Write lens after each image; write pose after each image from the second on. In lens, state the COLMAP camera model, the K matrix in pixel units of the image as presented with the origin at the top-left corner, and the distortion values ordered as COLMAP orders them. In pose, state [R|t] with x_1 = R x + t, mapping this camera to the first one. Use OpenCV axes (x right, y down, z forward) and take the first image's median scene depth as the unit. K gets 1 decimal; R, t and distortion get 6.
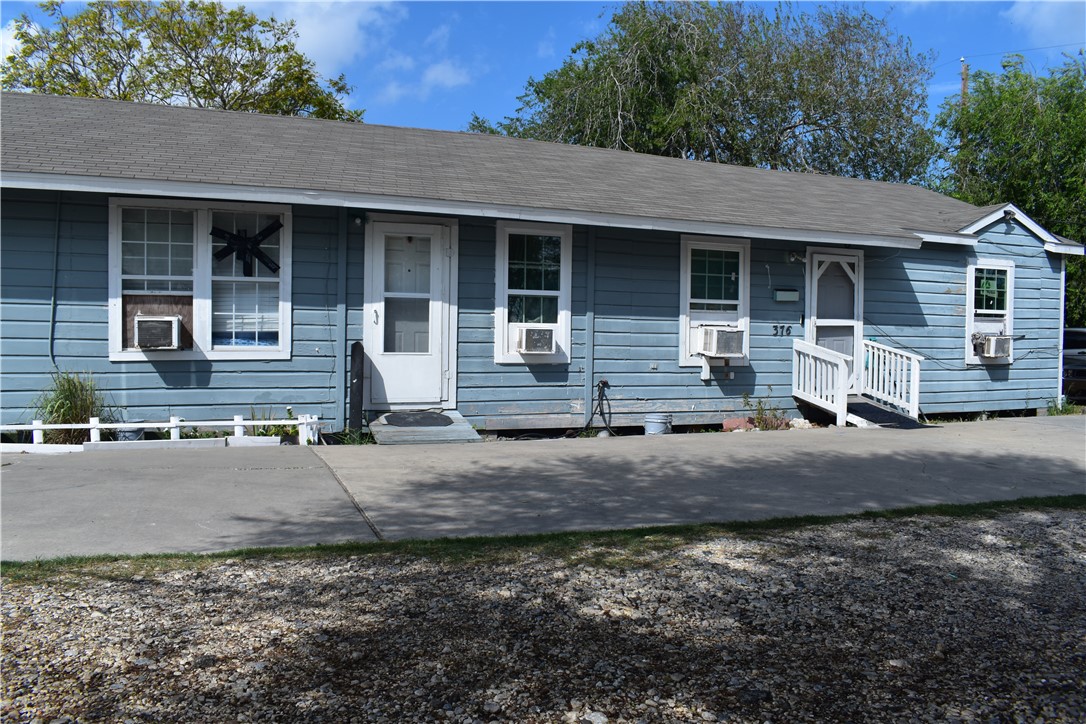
lens RADIAL K [[844.5, 0, 537.8], [0, 844.5, 358.7], [0, 0, 1]] dist [-0.097903, 0.014400]
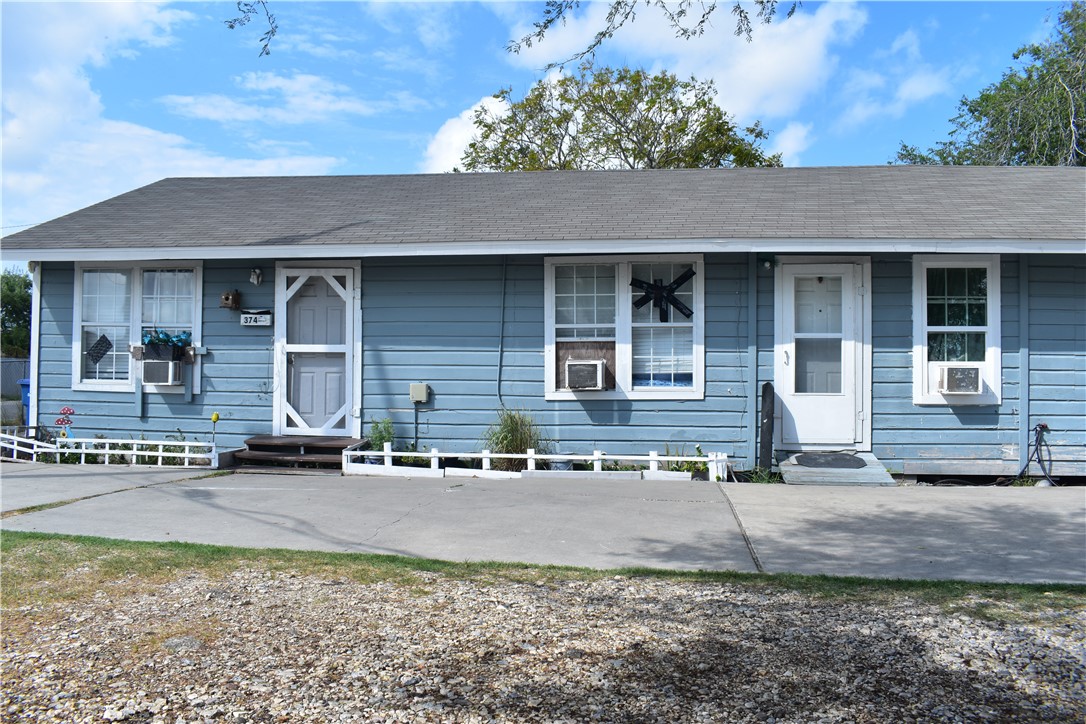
lens RADIAL K [[844.5, 0, 537.8], [0, 844.5, 358.7], [0, 0, 1]] dist [-0.097903, 0.014400]
pose [[0.872052, -0.017946, -0.489084, 0.039559], [-0.006030, 0.998858, -0.047403, 0.001017], [0.489376, 0.044287, 0.870948, -0.024178]]
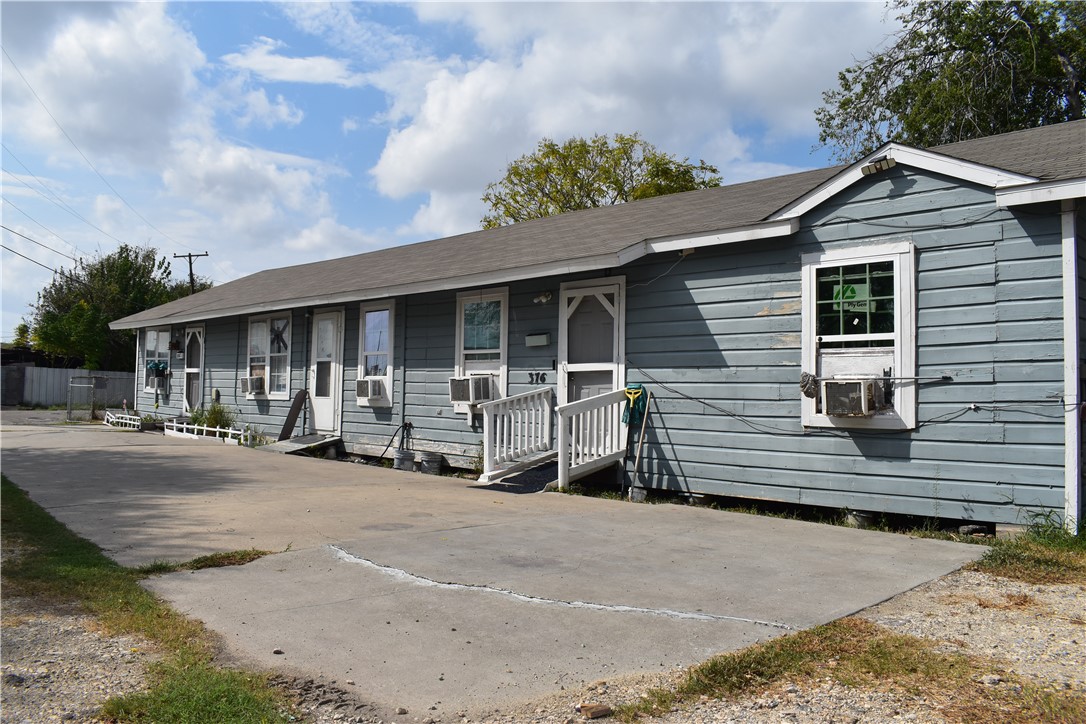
lens RADIAL K [[844.5, 0, 537.8], [0, 844.5, 358.7], [0, 0, 1]] dist [-0.097903, 0.014400]
pose [[0.368088, -0.044807, -0.928711, 1.440692], [-0.039185, 0.997203, -0.063642, 0.005386], [0.928965, 0.059817, 0.365302, 0.817990]]
